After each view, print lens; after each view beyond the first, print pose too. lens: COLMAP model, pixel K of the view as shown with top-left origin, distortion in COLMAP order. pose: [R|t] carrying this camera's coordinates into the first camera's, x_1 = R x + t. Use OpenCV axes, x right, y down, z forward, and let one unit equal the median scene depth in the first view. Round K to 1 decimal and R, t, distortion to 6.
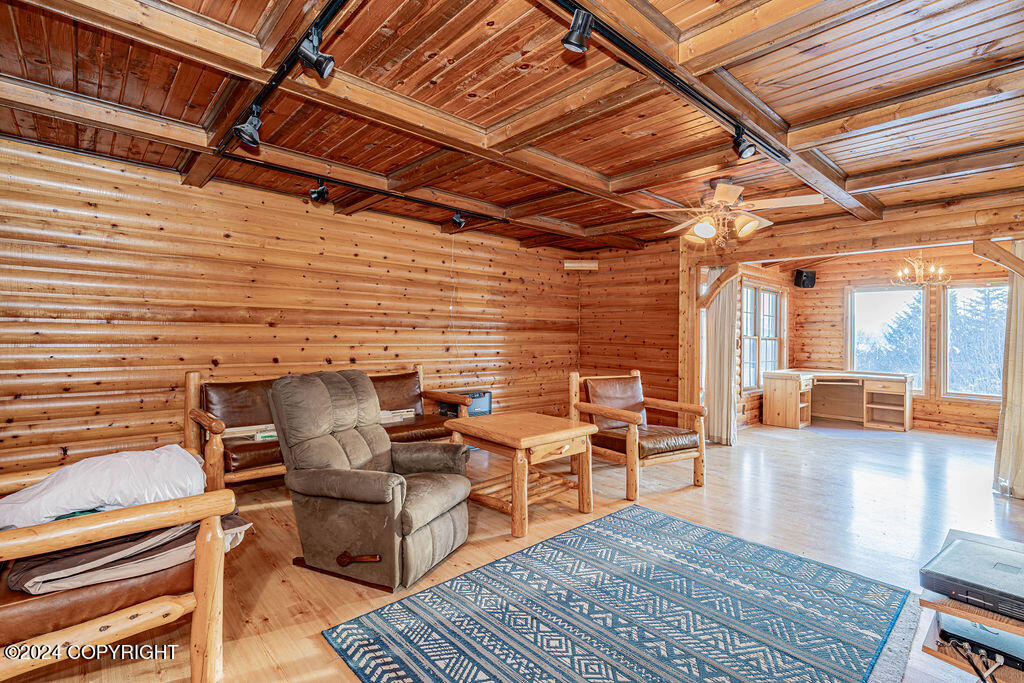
lens RADIAL K [[477.2, 0, 517.4], [0, 477.2, 336.2], [0, 0, 1]] dist [0.000187, 0.000541]
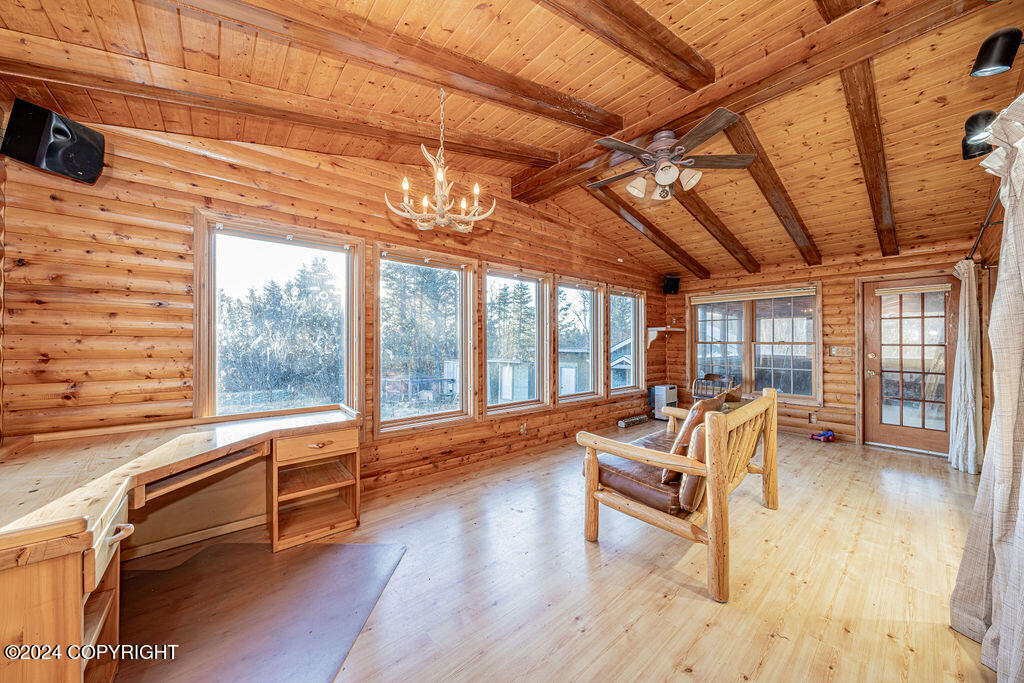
lens RADIAL K [[351.1, 0, 518.2], [0, 351.1, 336.7], [0, 0, 1]] dist [0.000889, 0.000016]
pose [[0.034396, 0.001583, 0.999407, 0.387577], [-0.001784, 0.999997, -0.001522, 0.003916], [-0.999407, -0.001731, 0.034398, 0.698951]]
